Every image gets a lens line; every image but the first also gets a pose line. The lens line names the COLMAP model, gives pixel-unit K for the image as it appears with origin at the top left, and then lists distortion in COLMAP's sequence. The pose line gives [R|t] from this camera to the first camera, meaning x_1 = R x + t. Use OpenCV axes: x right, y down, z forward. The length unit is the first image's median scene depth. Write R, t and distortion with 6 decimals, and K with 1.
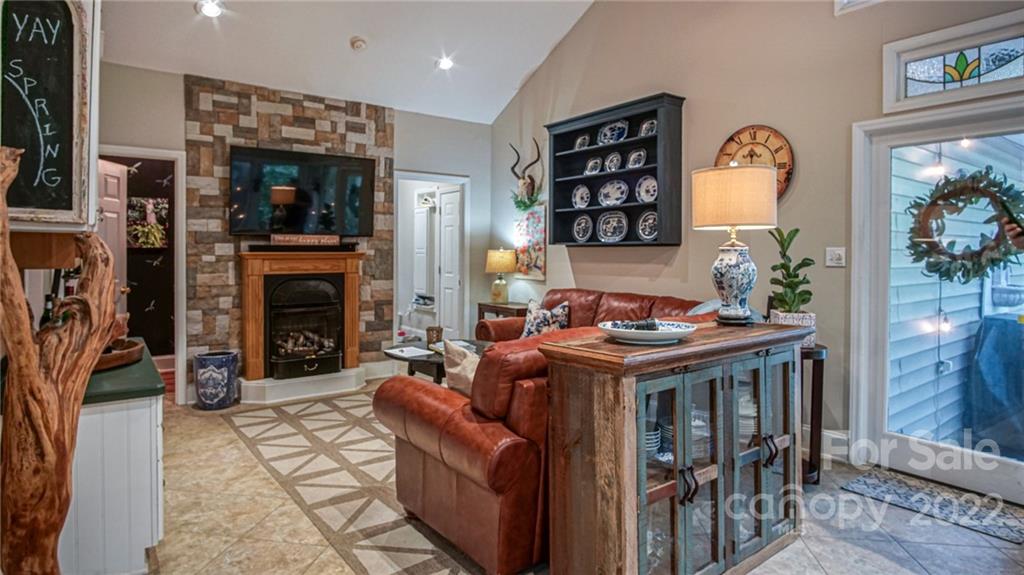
lens RADIAL K [[585.3, 0, 511.4], [0, 585.3, 275.2], [0, 0, 1]] dist [0.000363, 0.000882]
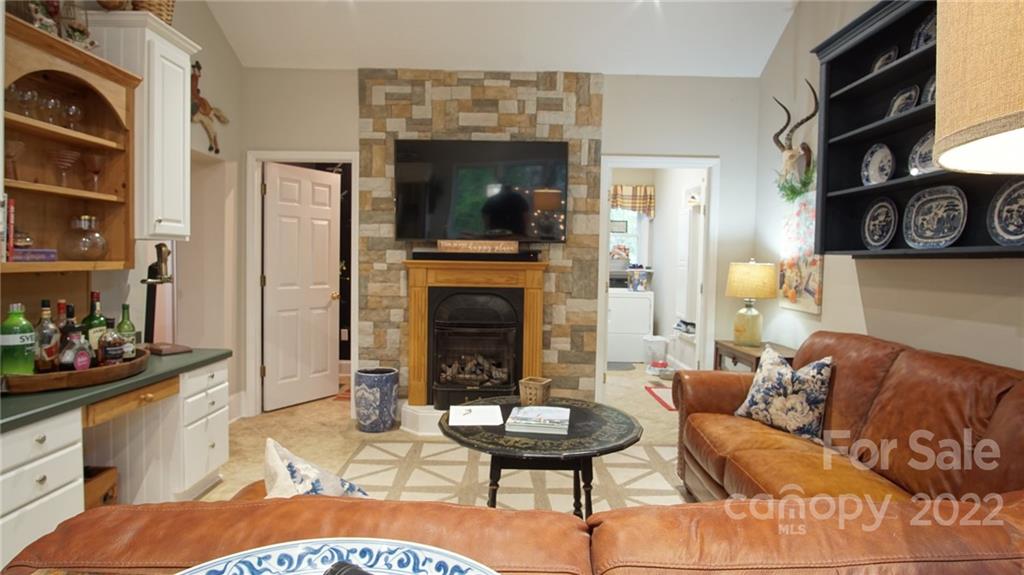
lens RADIAL K [[564.1, 0, 512.0], [0, 564.1, 287.5], [0, 0, 1]] dist [-0.001524, -0.000202]
pose [[0.794042, 0.041812, -0.606423, 0.178165], [-0.041222, 0.999039, 0.014908, -0.016190], [0.606463, 0.013160, 0.795003, 0.396817]]
